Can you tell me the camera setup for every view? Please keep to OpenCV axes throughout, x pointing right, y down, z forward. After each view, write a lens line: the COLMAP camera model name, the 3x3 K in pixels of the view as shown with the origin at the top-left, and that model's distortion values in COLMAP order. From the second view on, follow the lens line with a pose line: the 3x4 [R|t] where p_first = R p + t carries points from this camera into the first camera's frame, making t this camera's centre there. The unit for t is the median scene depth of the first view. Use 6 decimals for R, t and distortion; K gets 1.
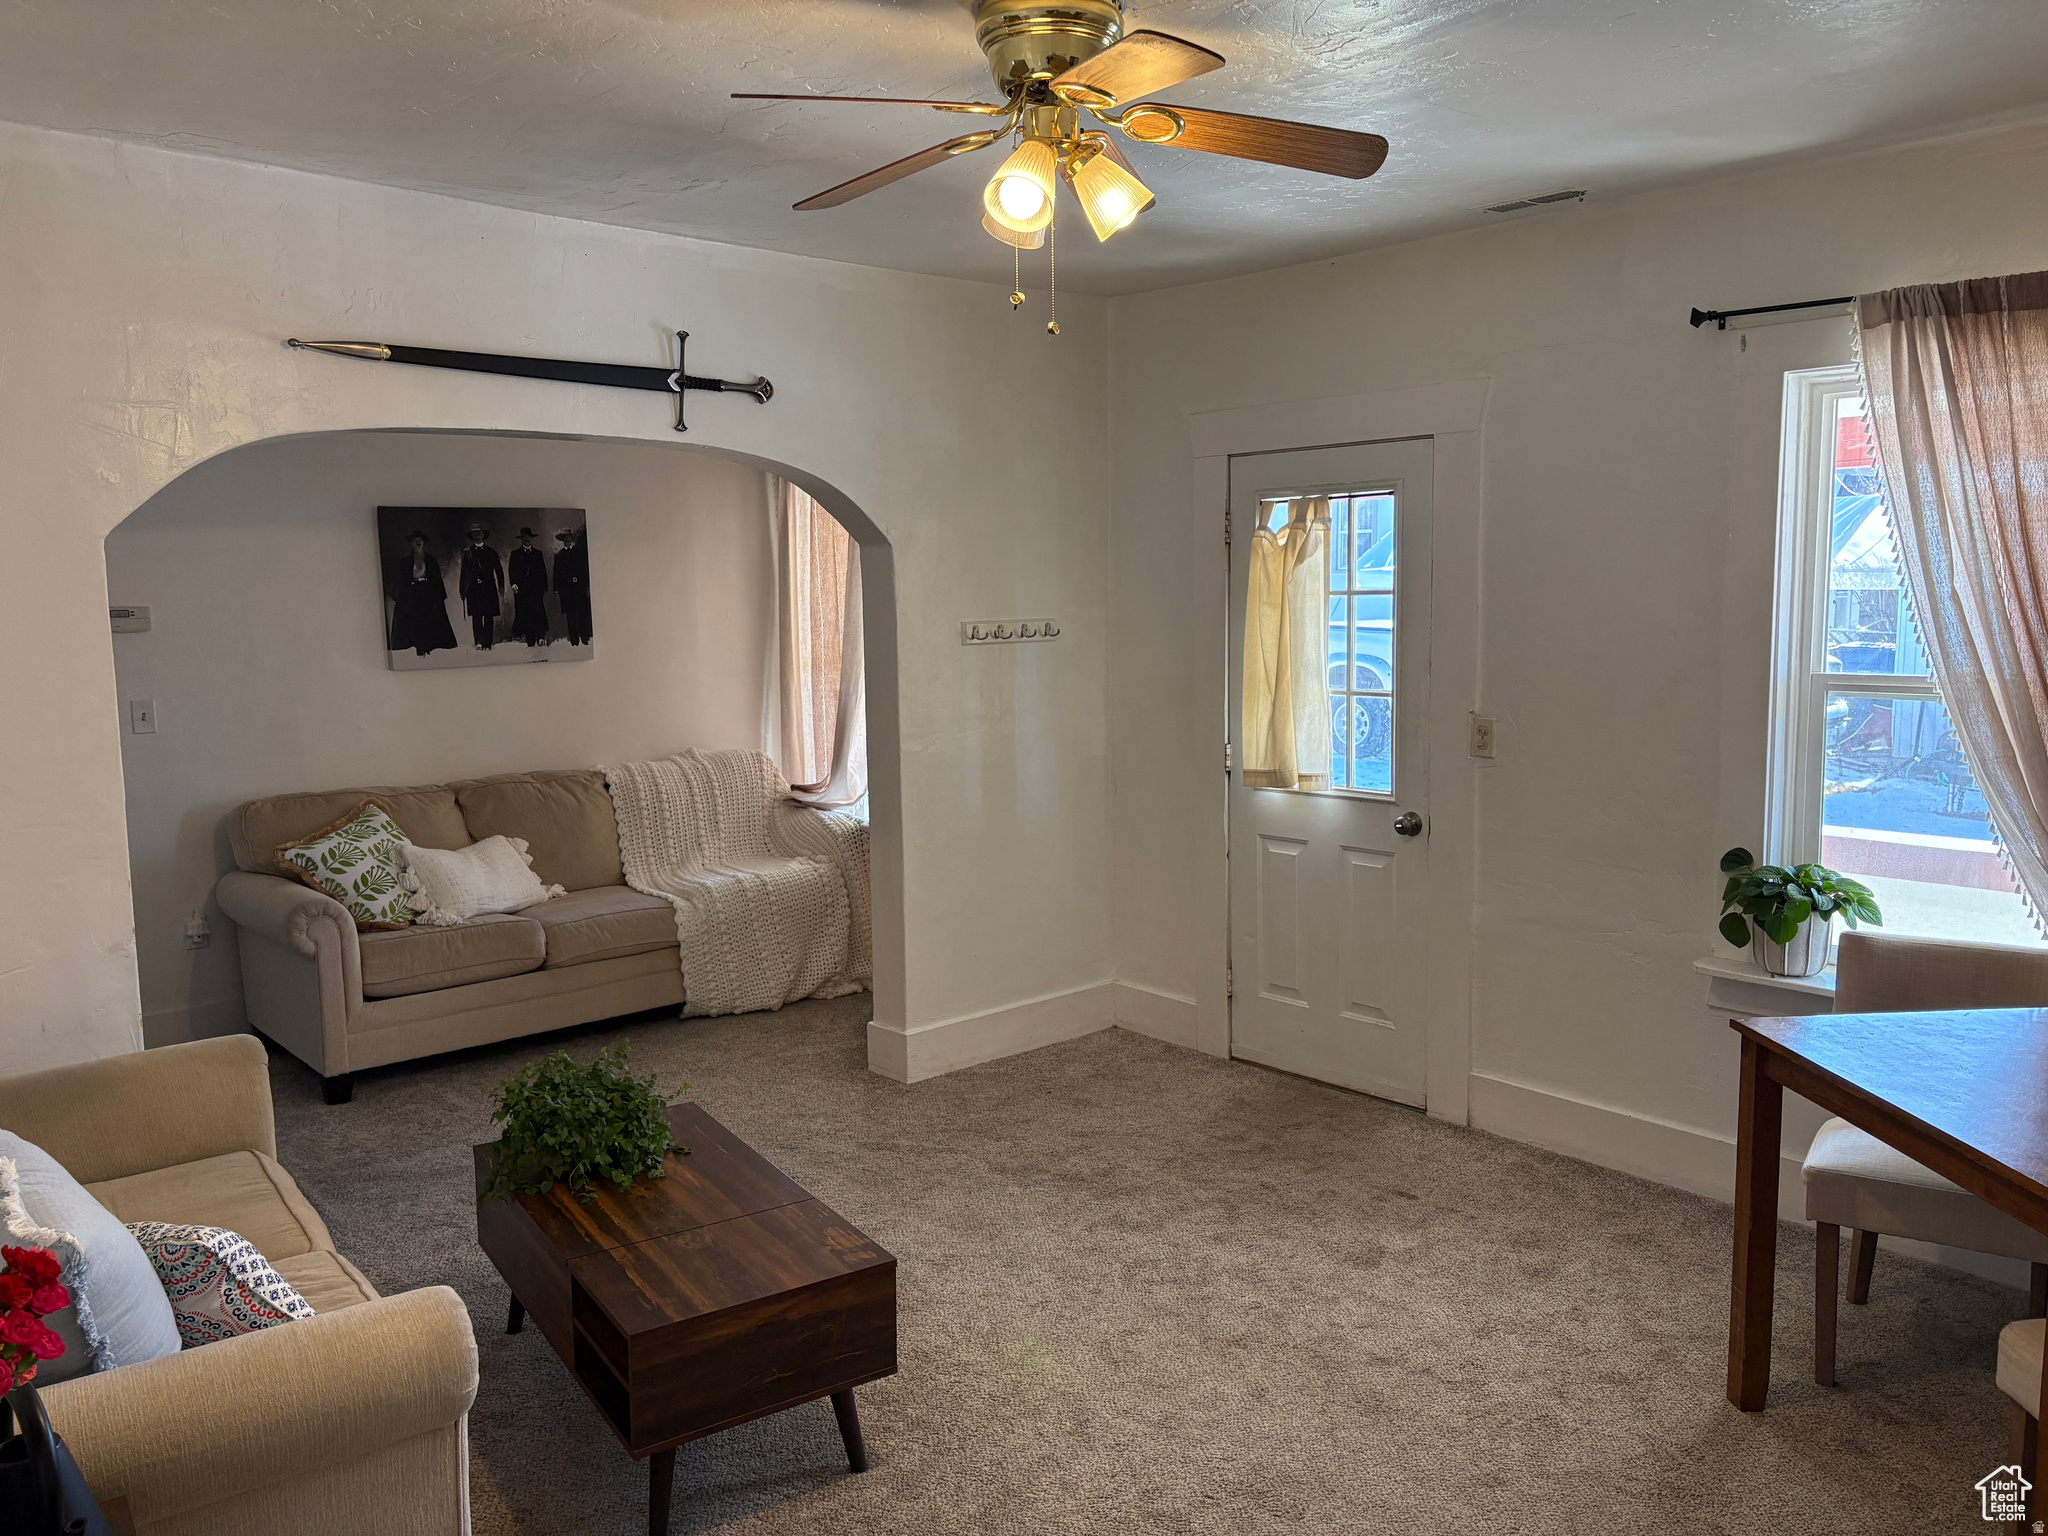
lens RADIAL K [[1561.0, 0, 1026.9], [0, 1561.0, 761.6], [0, 0, 1]] dist [0.010479, -0.006842]
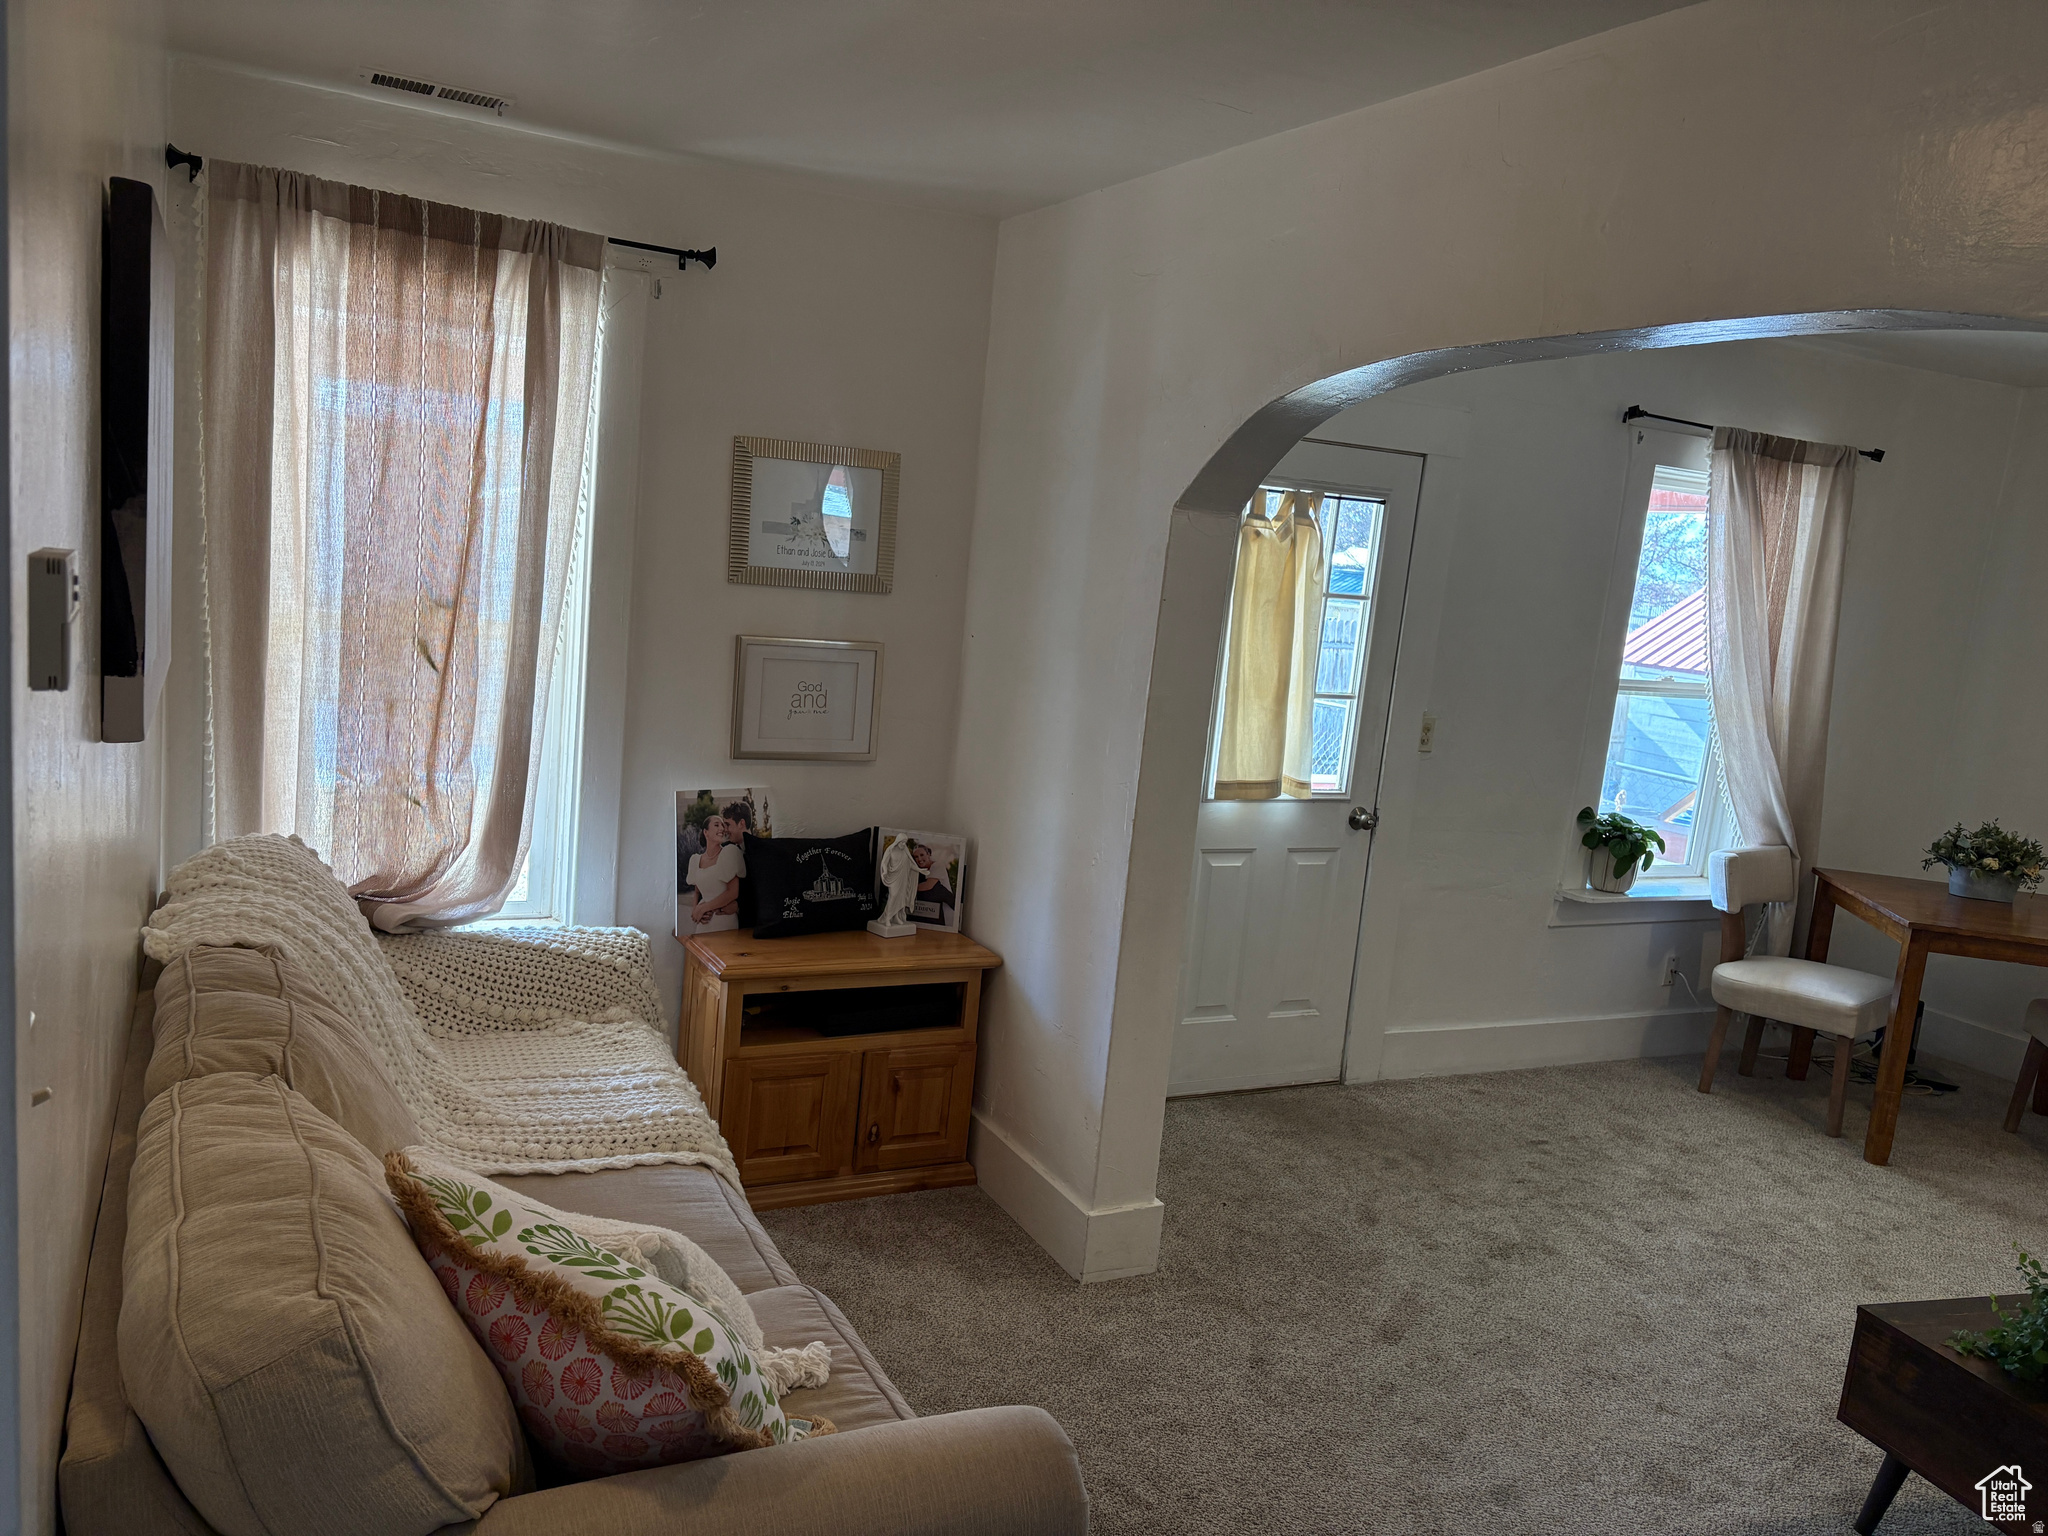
lens RADIAL K [[1561.0, 0, 1018.0], [0, 1561.0, 762.8], [0, 0, 1]] dist [0.010479, -0.006842]
pose [[0.257000, -0.098909, 0.961337, -0.840402], [0.013259, 0.995016, 0.098830, -0.106989], [-0.966320, -0.012653, 0.257030, 0.972658]]
